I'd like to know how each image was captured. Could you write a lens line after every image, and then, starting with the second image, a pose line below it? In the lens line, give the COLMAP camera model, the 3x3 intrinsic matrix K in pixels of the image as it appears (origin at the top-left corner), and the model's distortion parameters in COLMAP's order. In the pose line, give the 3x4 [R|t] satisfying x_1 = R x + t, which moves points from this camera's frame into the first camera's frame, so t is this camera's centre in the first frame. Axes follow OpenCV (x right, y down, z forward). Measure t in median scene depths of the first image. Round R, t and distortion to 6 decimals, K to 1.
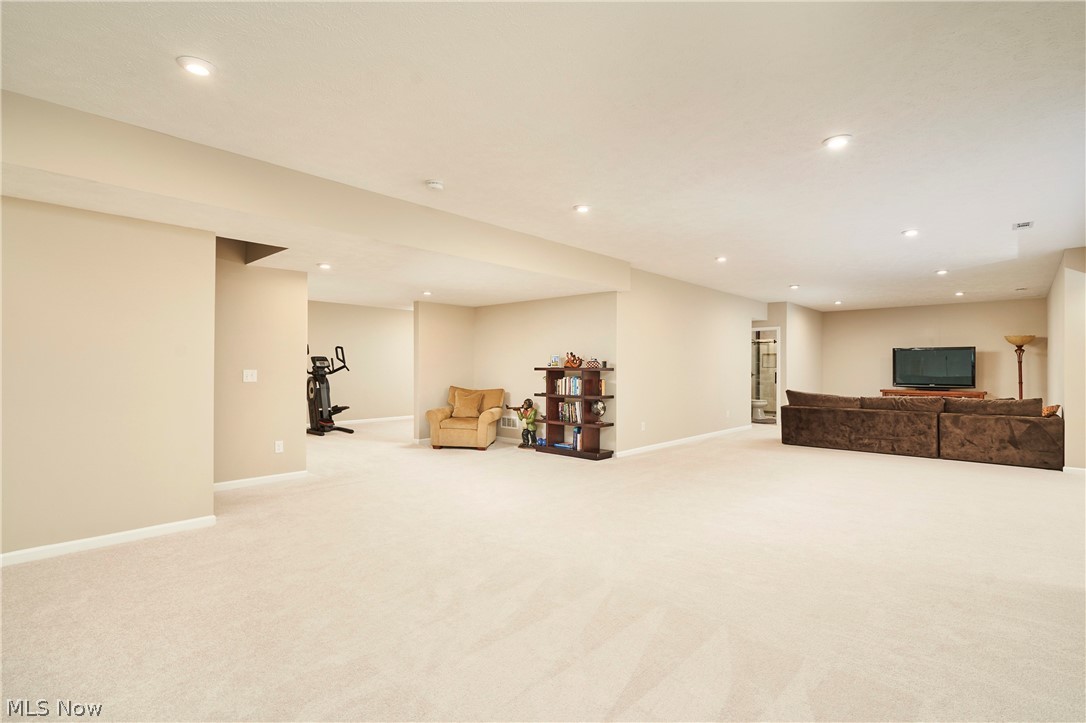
lens RADIAL K [[506.5, 0, 540.1], [0, 506.5, 366.0], [0, 0, 1]] dist [-0.001725, 0.000842]
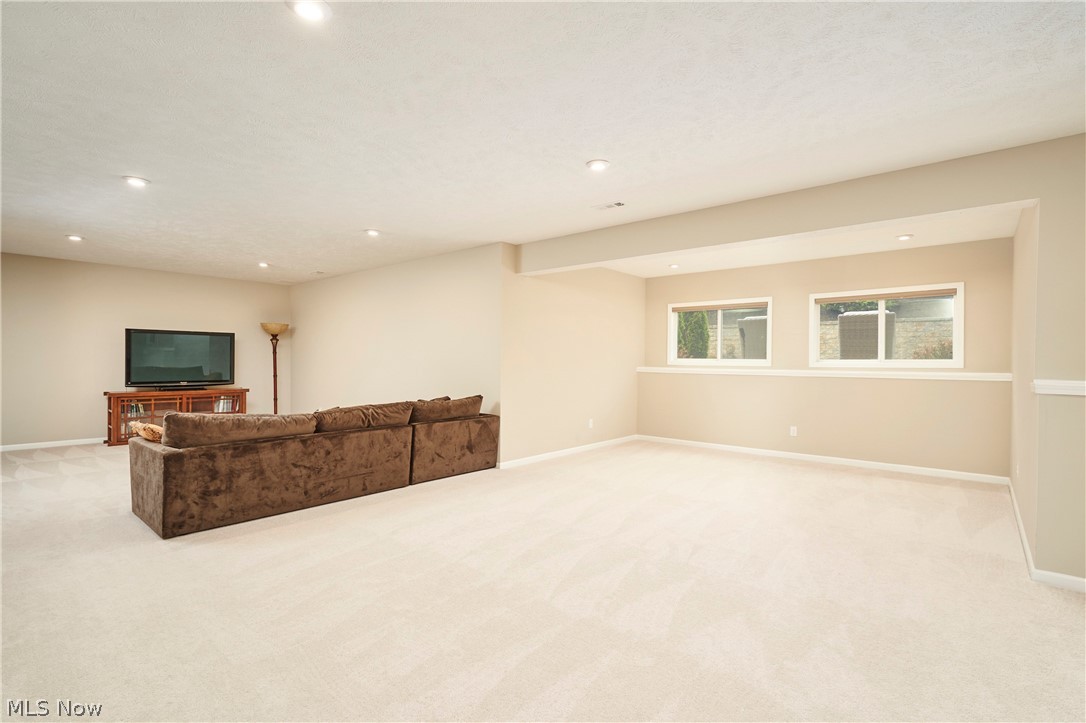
lens RADIAL K [[506.5, 0, 543.8], [0, 506.5, 360.4], [0, 0, 1]] dist [-0.001725, 0.000842]
pose [[-0.066120, -0.003197, 0.997807, 0.032584], [-0.014168, 0.999897, 0.002265, -0.005221], [-0.997711, -0.013987, -0.066159, 0.845327]]
